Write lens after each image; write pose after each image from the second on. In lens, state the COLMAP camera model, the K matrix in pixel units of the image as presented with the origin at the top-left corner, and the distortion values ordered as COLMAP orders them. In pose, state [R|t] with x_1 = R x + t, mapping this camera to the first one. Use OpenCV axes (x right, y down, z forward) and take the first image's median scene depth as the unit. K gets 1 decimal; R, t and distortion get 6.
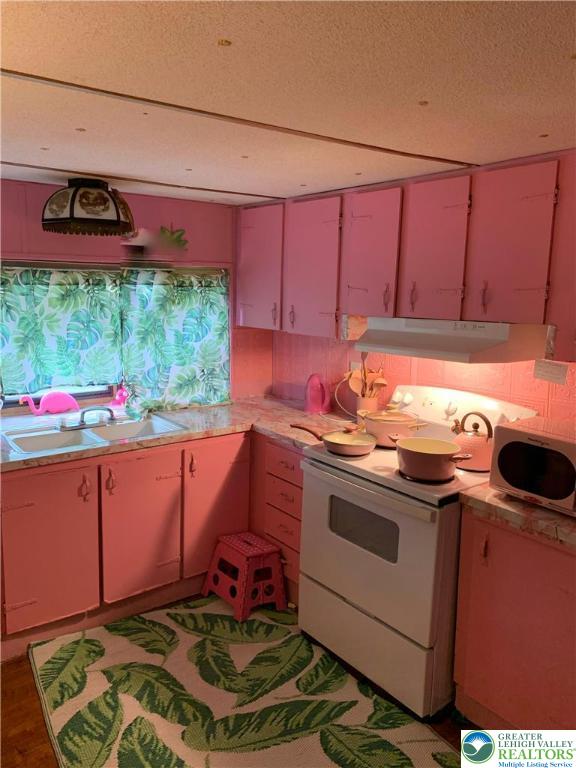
lens RADIAL K [[598.0, 0, 289.0], [0, 598.0, 384.9], [0, 0, 1]] dist [0.007980, -0.006399]
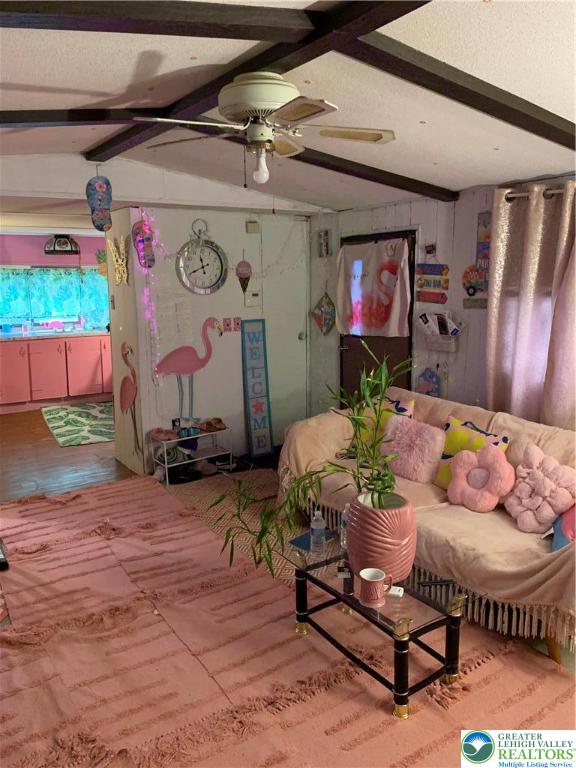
lens RADIAL K [[598.0, 0, 286.1], [0, 598.0, 382.4], [0, 0, 1]] dist [0.007980, -0.006399]
pose [[0.996458, -0.003329, -0.084027, 0.816989], [0.004907, 0.999815, 0.018588, 0.247874], [0.083949, -0.018934, 0.996290, -1.462461]]
